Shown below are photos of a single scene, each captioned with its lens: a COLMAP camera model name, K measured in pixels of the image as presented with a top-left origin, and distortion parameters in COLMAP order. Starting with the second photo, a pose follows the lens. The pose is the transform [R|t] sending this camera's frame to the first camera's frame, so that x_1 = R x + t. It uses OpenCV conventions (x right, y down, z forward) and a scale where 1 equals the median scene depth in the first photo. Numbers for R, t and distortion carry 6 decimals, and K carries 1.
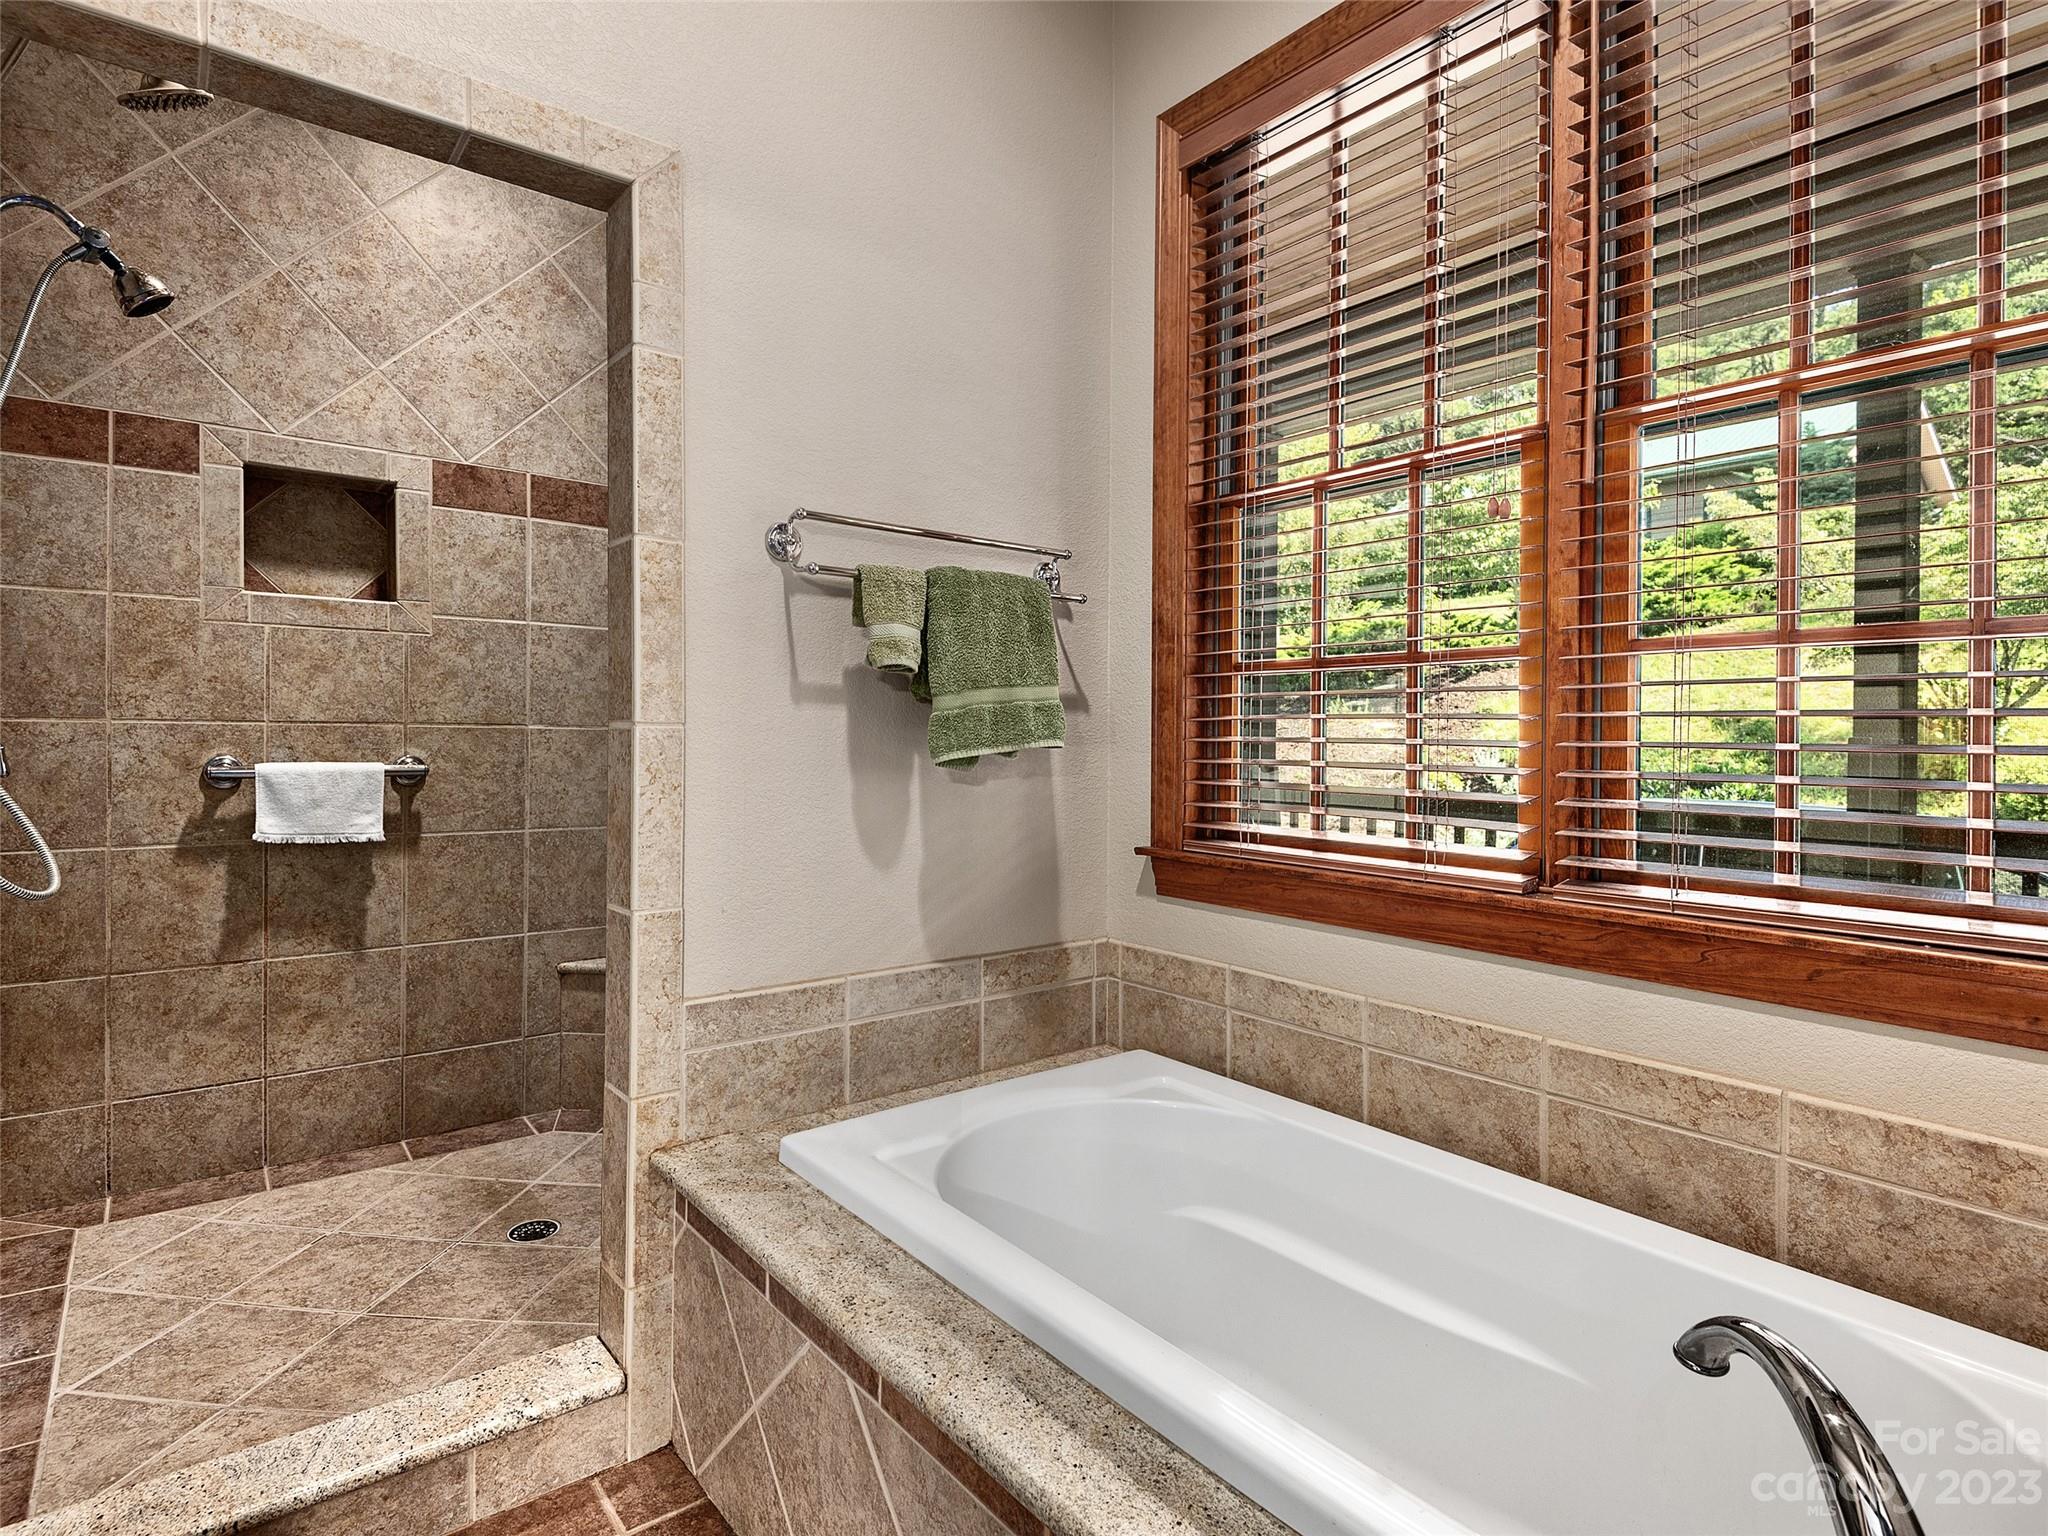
lens RADIAL K [[1087.6, 0, 1024.8], [0, 1087.6, 744.4], [0, 0, 1]] dist [0.028129, -0.000655]
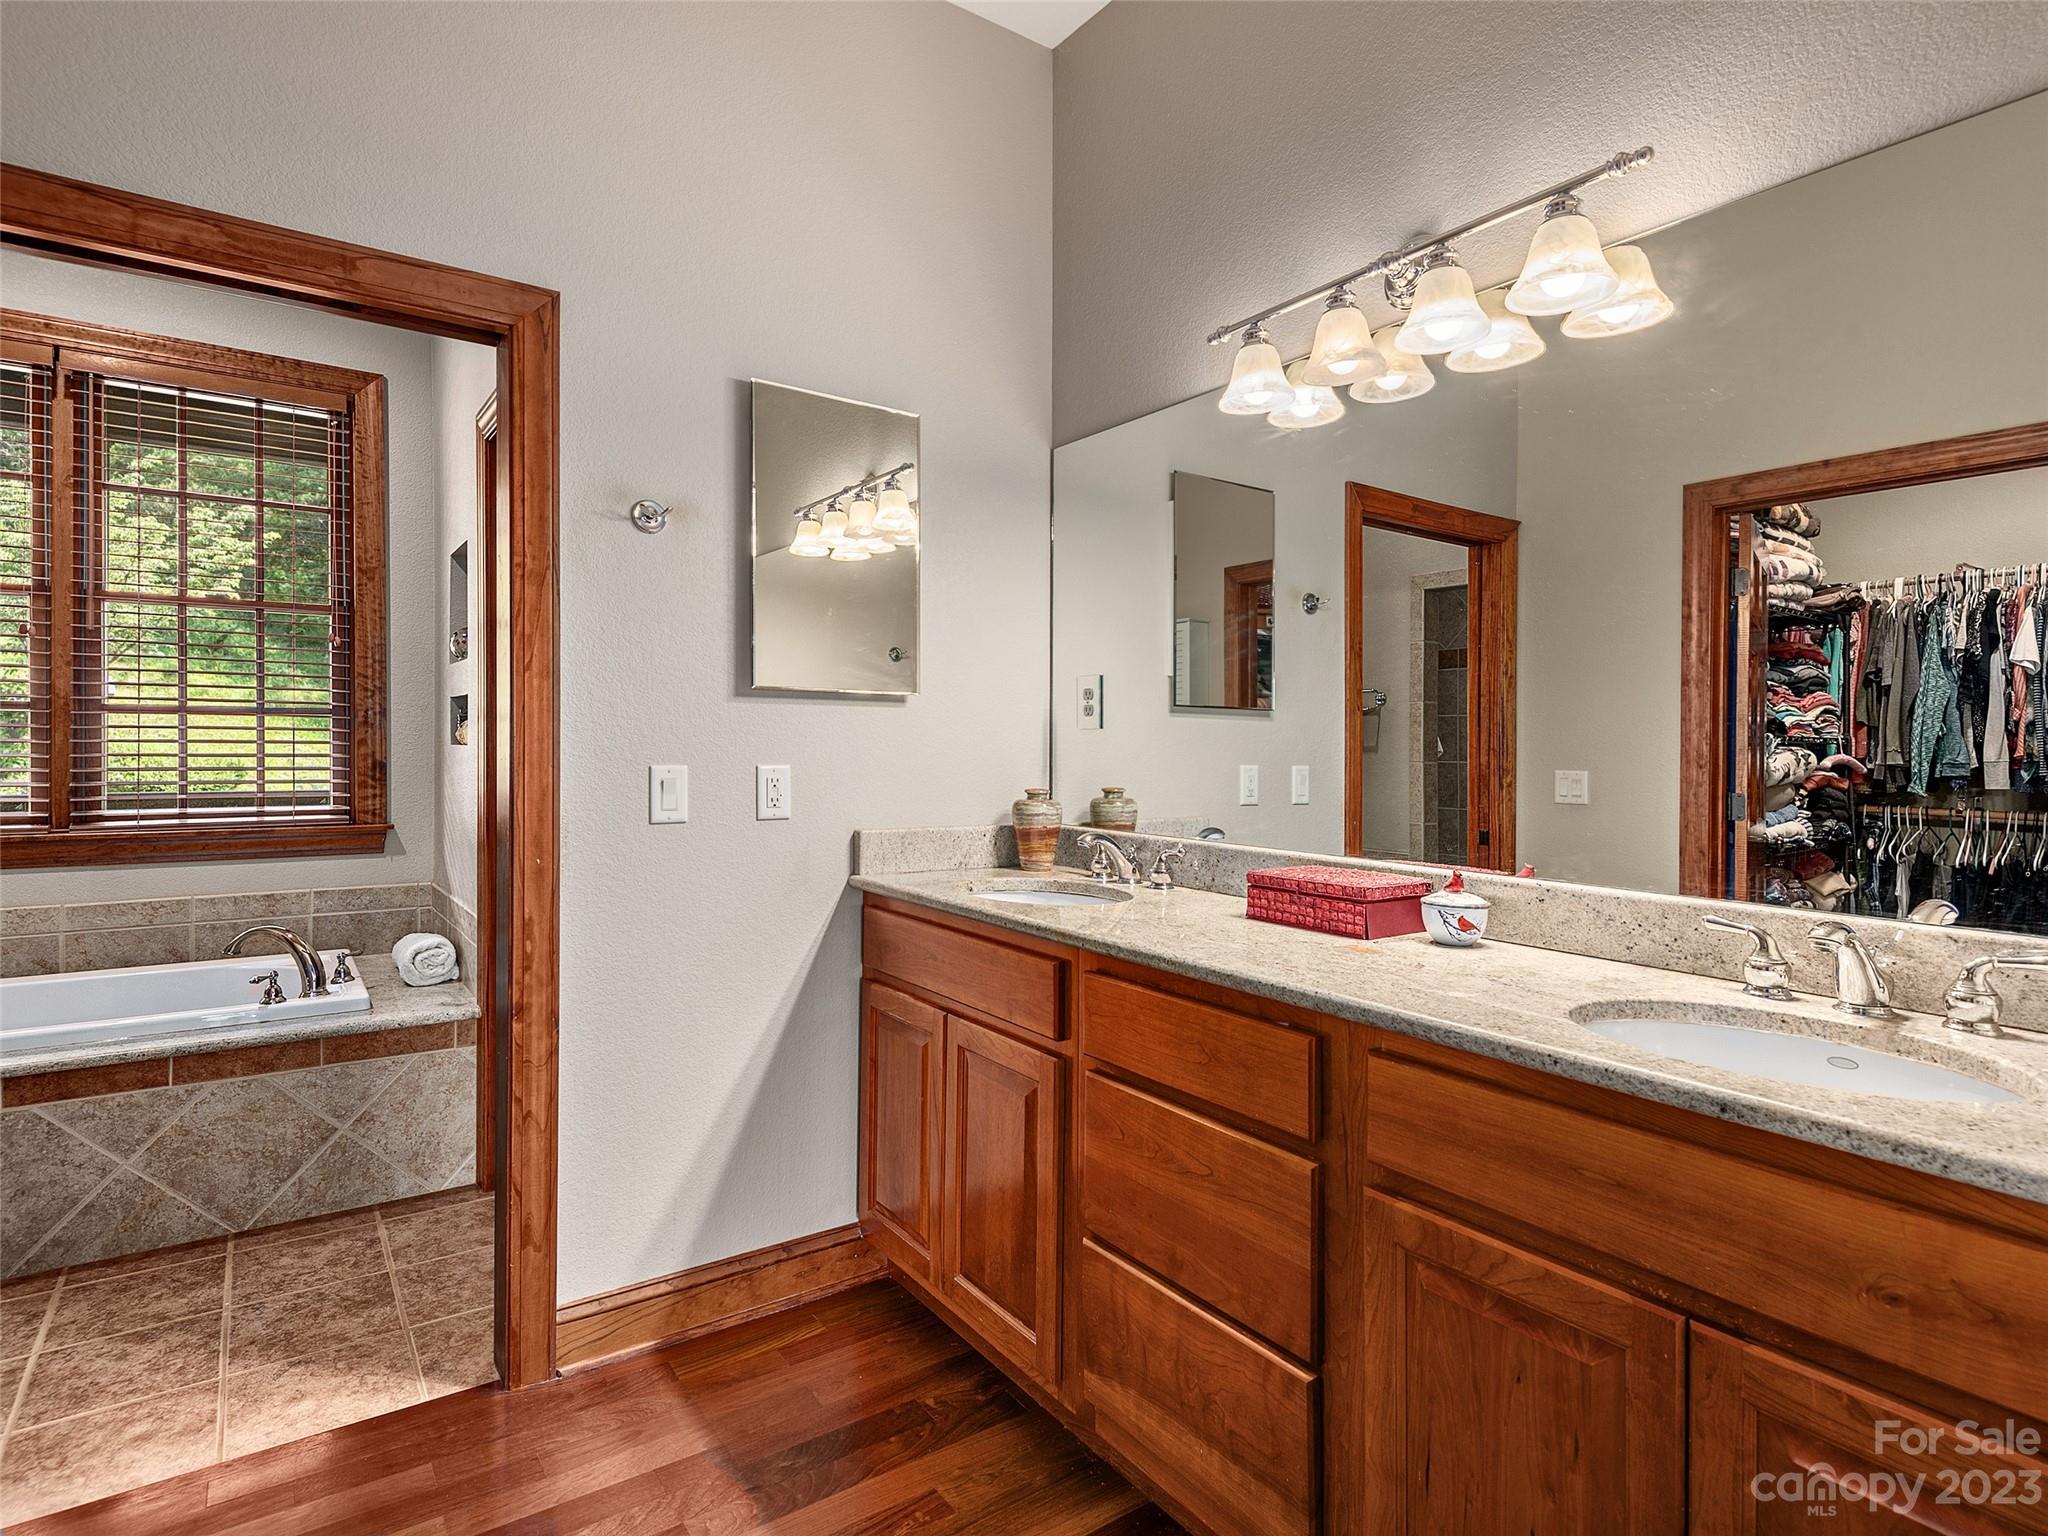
lens RADIAL K [[1087.6, 0, 1024.8], [0, 1087.6, 744.4], [0, 0, 1]] dist [0.028129, -0.000655]
pose [[0.062375, -0.009034, 0.998012, -1.419029], [0.002348, 0.999958, 0.008905, -0.035013], [-0.998050, 0.001788, 0.062394, -0.858753]]
